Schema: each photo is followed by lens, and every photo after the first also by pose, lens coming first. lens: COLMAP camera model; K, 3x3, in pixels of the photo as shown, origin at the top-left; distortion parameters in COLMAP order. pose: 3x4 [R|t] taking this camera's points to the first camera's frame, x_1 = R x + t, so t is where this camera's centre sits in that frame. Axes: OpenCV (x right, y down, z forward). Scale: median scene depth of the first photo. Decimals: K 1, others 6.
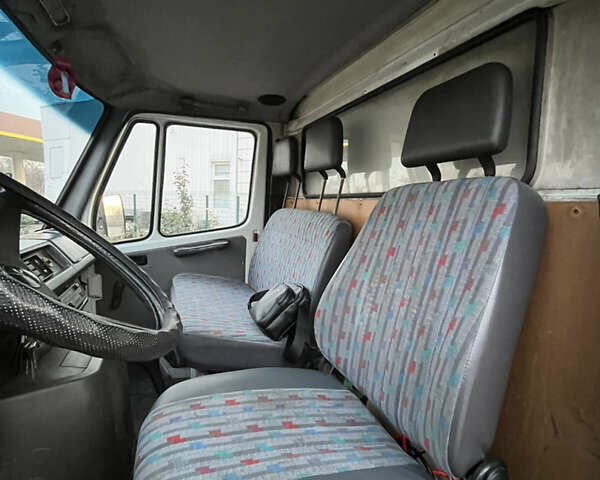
lens RADIAL K [[324.9, 0, 301.9], [0, 324.9, 240.3], [0, 0, 1]] dist [-0.005981, 0.001291]
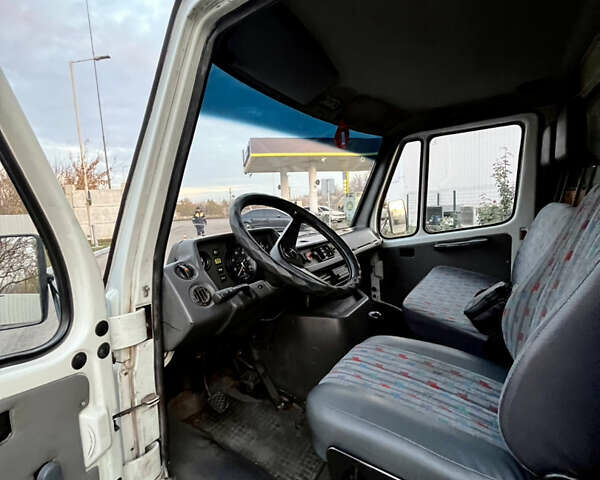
lens RADIAL K [[324.9, 0, 301.9], [0, 324.9, 240.3], [0, 0, 1]] dist [-0.005981, 0.001291]
pose [[0.586856, 0.029914, -0.809138, 0.283231], [-0.015661, 0.999550, 0.025594, -0.010006], [0.809540, -0.002348, 0.587061, -0.070188]]
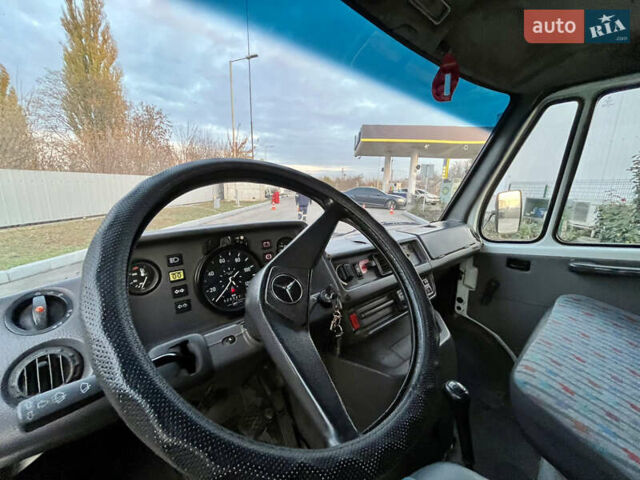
lens RADIAL K [[261.0, 0, 319.8], [0, 261.0, 238.6], [0, 0, 1]] dist [-0.000632, -0.000276]
pose [[0.325881, 0.172259, -0.929585, -0.017730], [-0.111523, 0.983400, 0.143135, -0.054183], [0.938810, 0.057025, 0.339682, 0.231378]]
